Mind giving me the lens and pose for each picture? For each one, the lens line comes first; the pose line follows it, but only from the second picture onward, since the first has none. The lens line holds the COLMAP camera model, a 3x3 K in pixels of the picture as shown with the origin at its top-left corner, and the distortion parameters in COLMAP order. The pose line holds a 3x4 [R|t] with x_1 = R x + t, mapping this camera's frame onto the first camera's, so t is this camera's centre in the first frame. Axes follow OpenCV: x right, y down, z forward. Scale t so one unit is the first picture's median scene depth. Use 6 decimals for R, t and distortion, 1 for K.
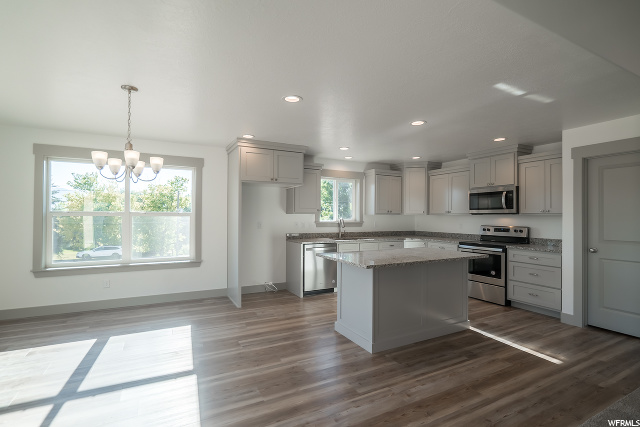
lens RADIAL K [[286.5, 0, 309.9], [0, 286.5, 215.6], [0, 0, 1]] dist [-0.000787, -0.000152]
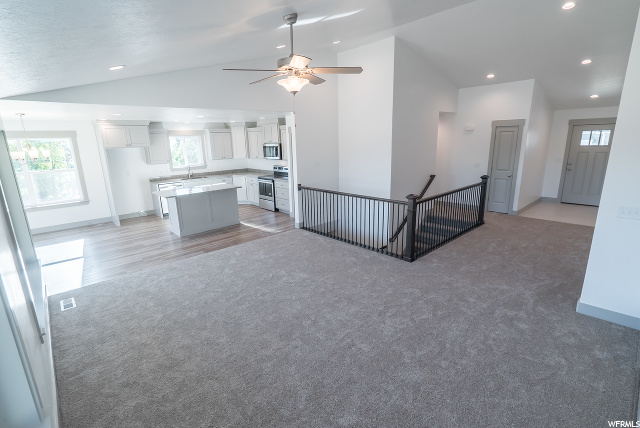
lens RADIAL K [[293.1, 0, 285.3], [0, 293.1, 213.6], [0, 0, 1]] dist [-0.001963, -0.000221]
pose [[0.978942, -0.088086, 0.184154, 0.361504], [0.040725, 0.968248, 0.246652, -0.118987], [-0.200033, -0.233958, 0.951446, -0.729519]]
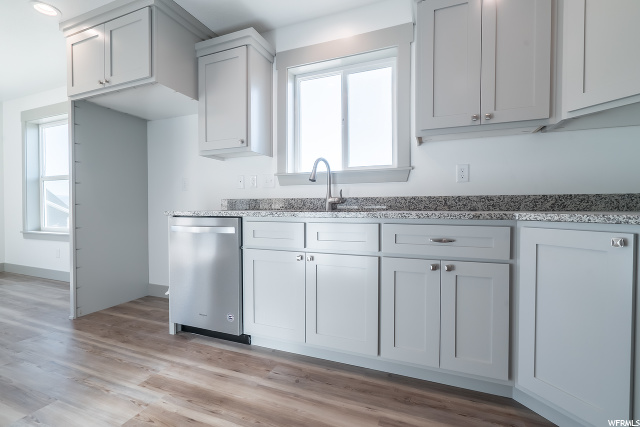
lens RADIAL K [[298.8, 0, 320.0], [0, 298.8, 213.5], [0, 0, 1]] dist [0.000158, 0.000201]
pose [[0.667811, 0.011115, -0.744248, 0.488512], [0.007408, 0.999740, 0.021577, 0.088045], [0.744294, -0.019923, 0.667555, 0.877153]]
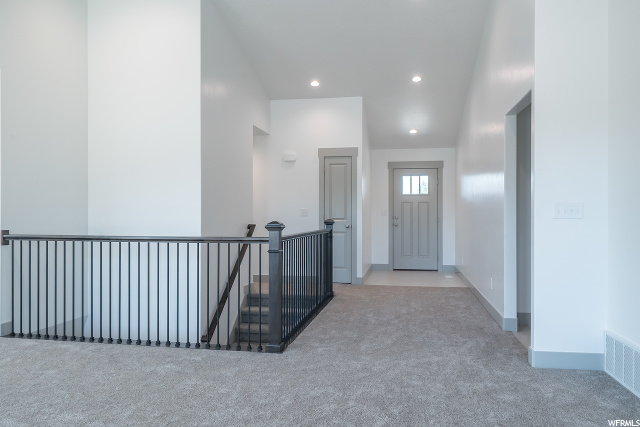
lens RADIAL K [[511.4, 0, 277.4], [0, 511.4, 216.2], [0, 0, 1]] dist [-0.002689, -0.000345]
pose [[0.646888, 0.007333, 0.762550, 0.264125], [-0.008887, 0.999958, -0.002078, 0.046644], [-0.762533, -0.005433, 0.646926, -0.507493]]
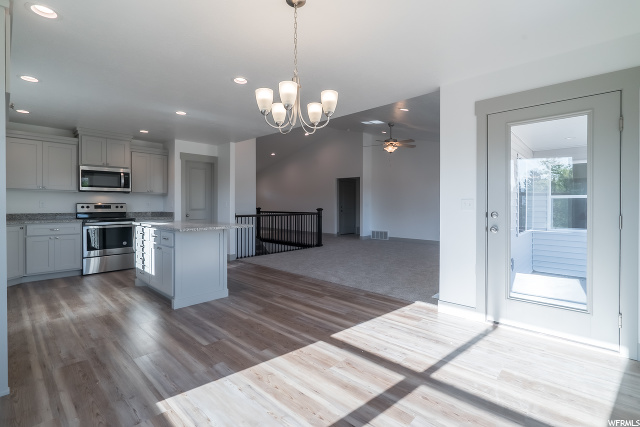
lens RADIAL K [[319.4, 0, 317.6], [0, 319.4, 206.7], [0, 0, 1]] dist [-0.003646, -0.001219]
pose [[-0.336524, -0.007872, 0.941642, -0.757552], [-0.008160, 0.999952, 0.005443, 0.037742], [-0.941640, -0.005852, -0.336572, 0.656058]]
